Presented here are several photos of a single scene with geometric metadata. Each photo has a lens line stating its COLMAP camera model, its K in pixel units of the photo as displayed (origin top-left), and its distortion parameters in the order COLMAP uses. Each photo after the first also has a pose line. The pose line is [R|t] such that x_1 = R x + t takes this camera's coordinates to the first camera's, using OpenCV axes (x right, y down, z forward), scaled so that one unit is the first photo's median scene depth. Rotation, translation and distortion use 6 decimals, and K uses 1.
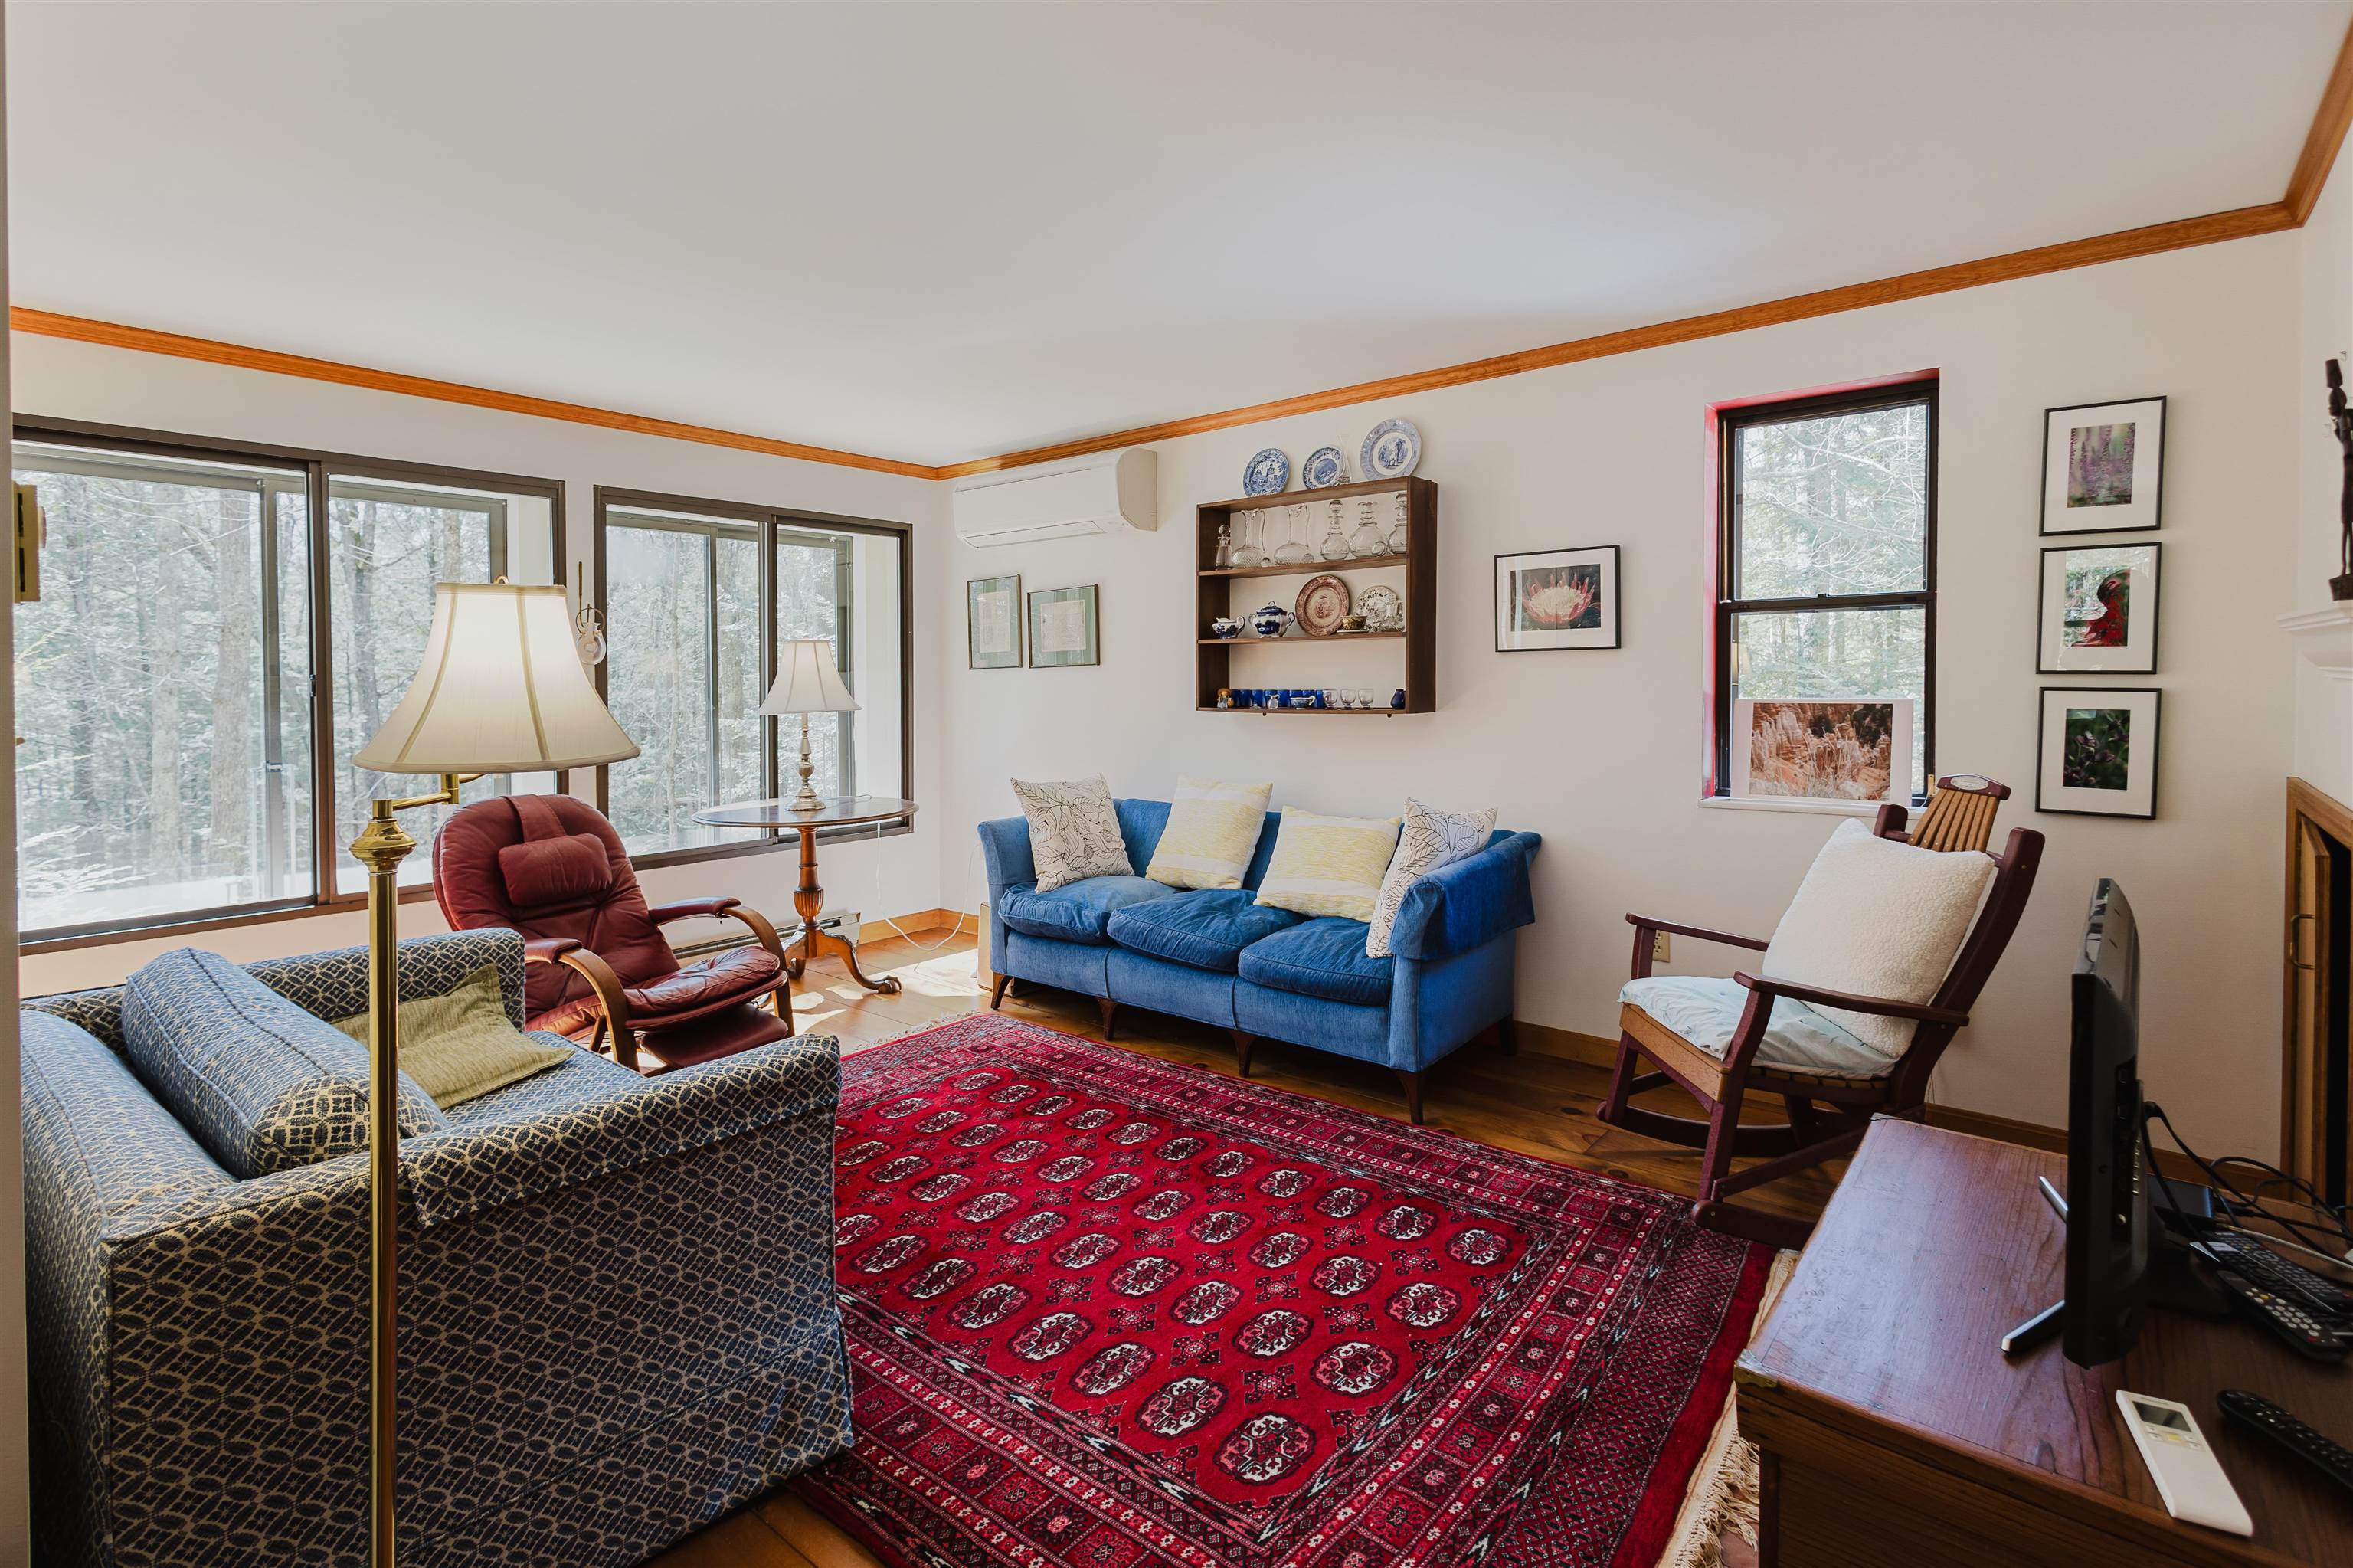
lens RADIAL K [[1124.9, 0, 1194.0], [0, 1124.9, 694.6], [0, 0, 1]] dist [0.002946, 0.000622]
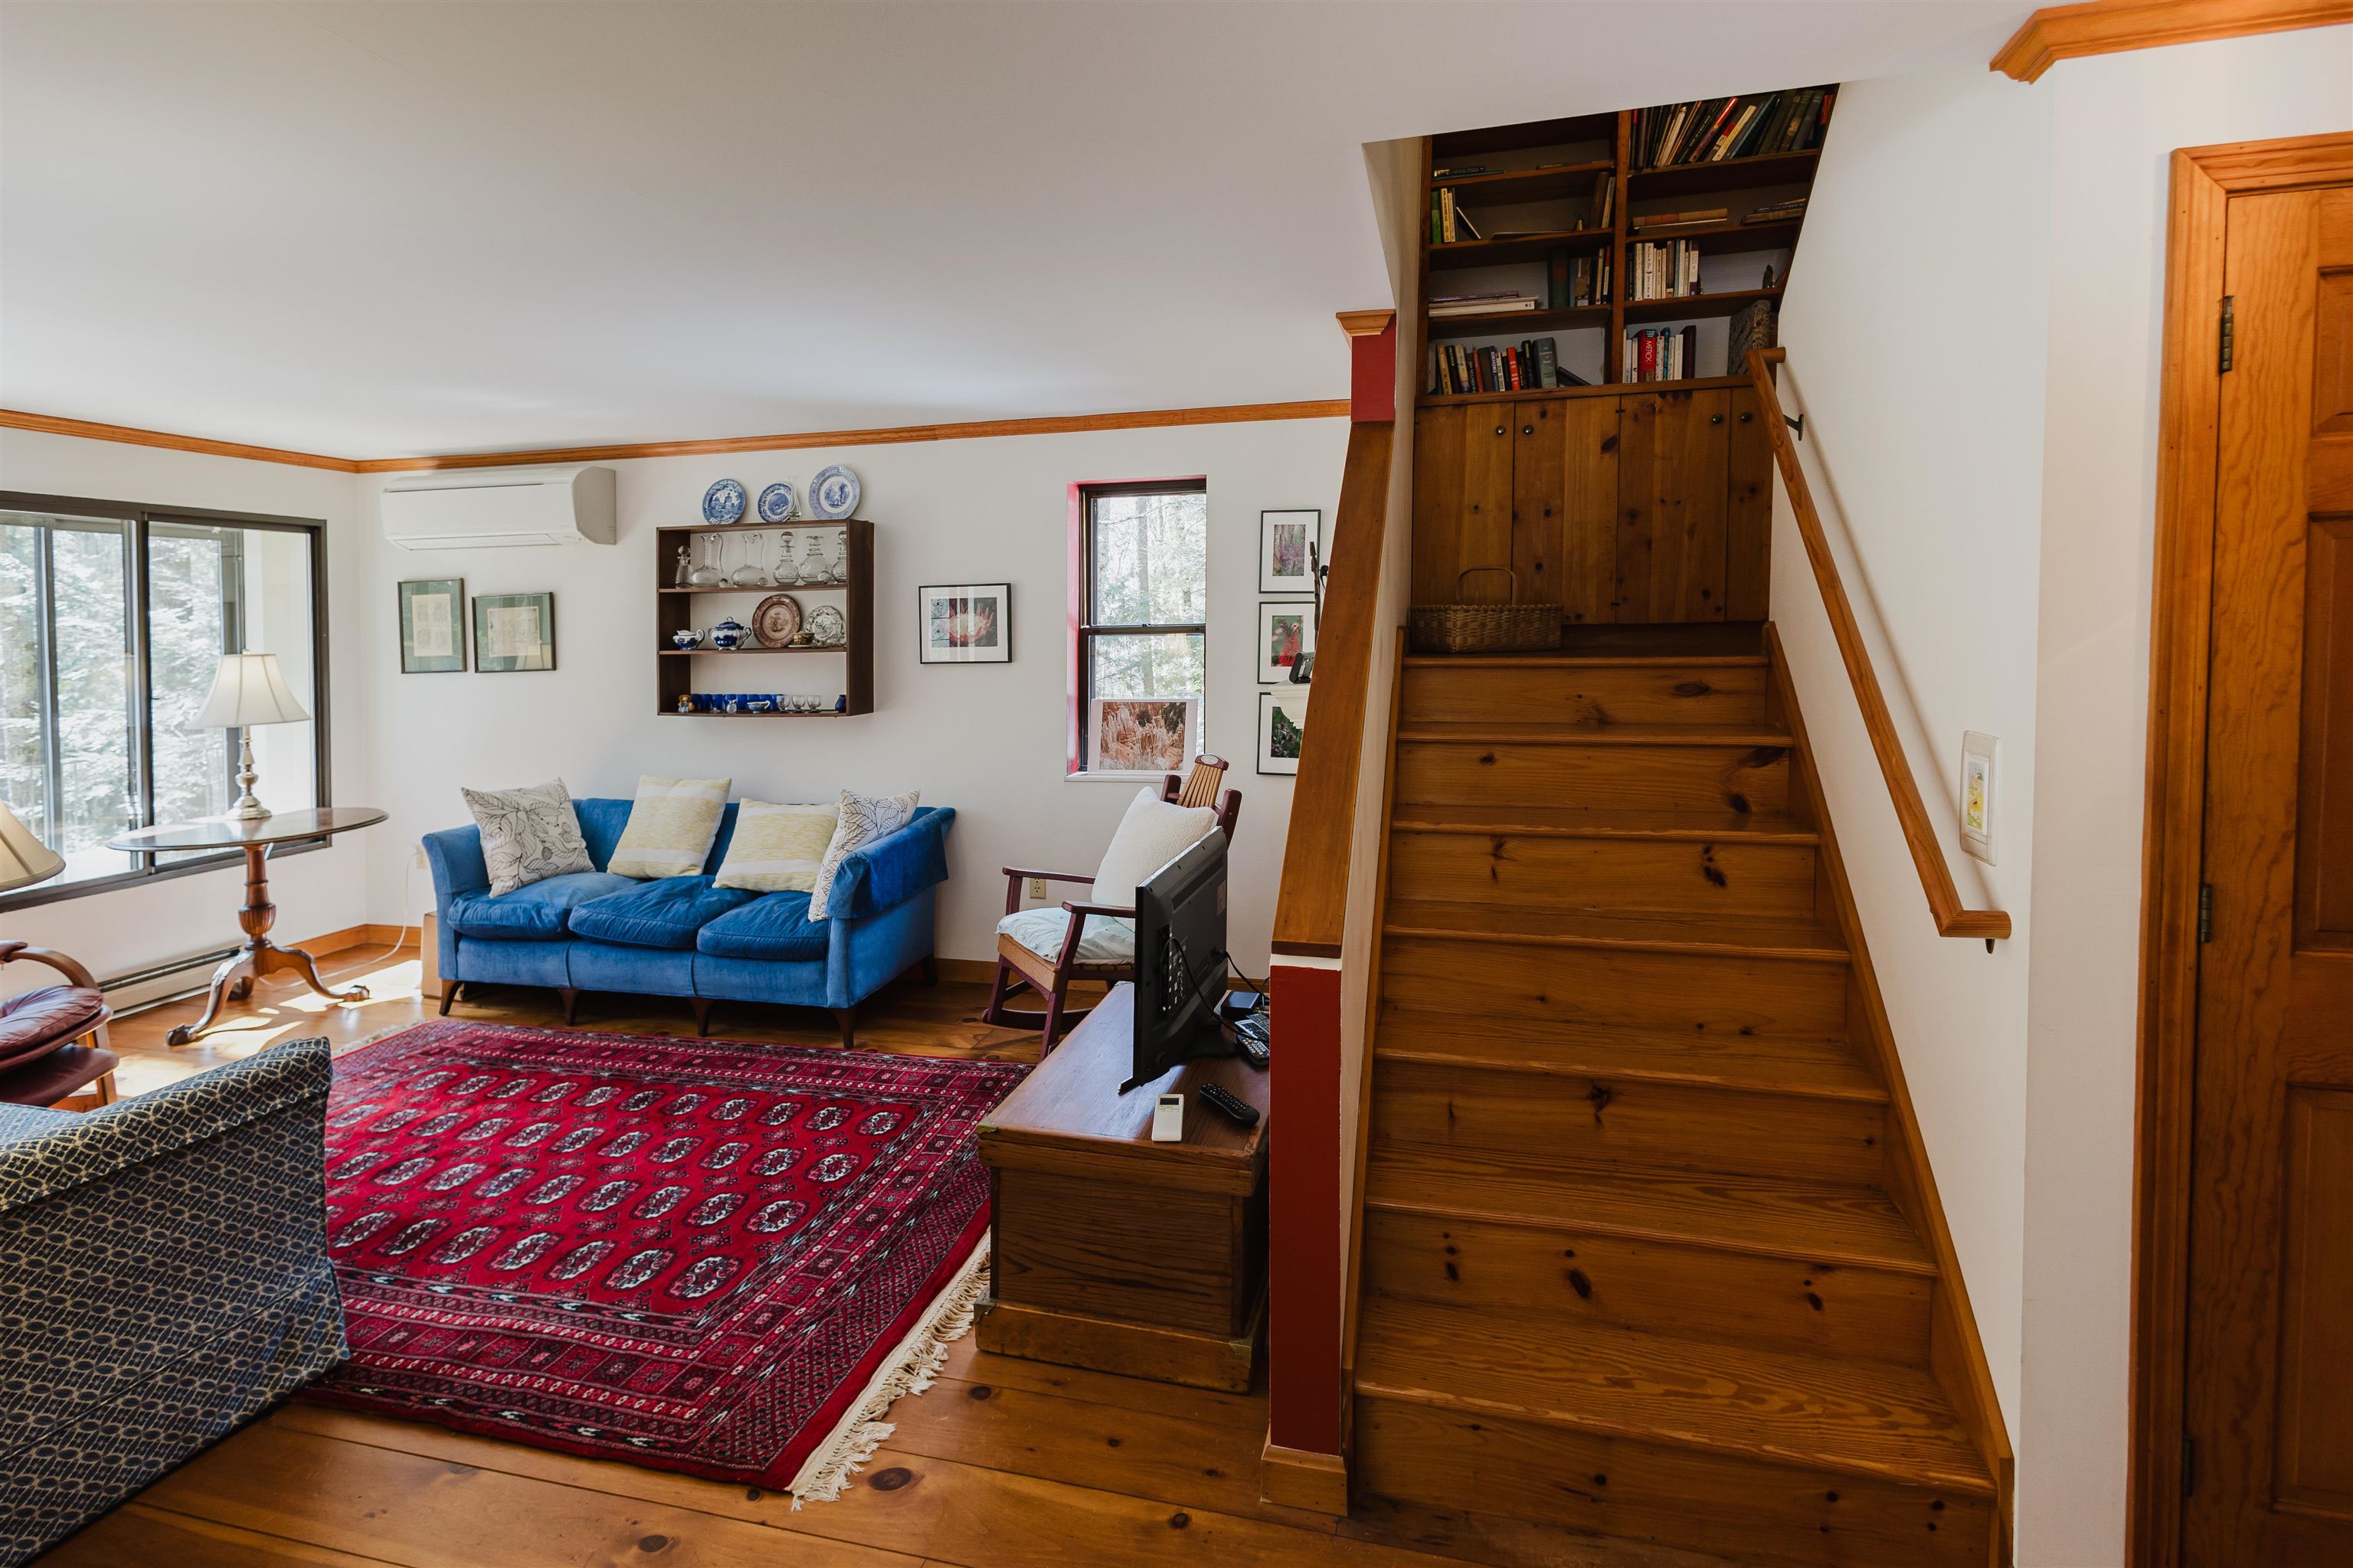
lens RADIAL K [[1124.9, 0, 1184.0], [0, 1124.9, 627.6], [0, 0, 1]] dist [0.002946, 0.000622]
pose [[0.908175, -0.009256, 0.418488, 0.013812], [0.017205, 0.999736, -0.015225, -0.064388], [-0.418237, 0.021027, 0.908095, -0.306228]]
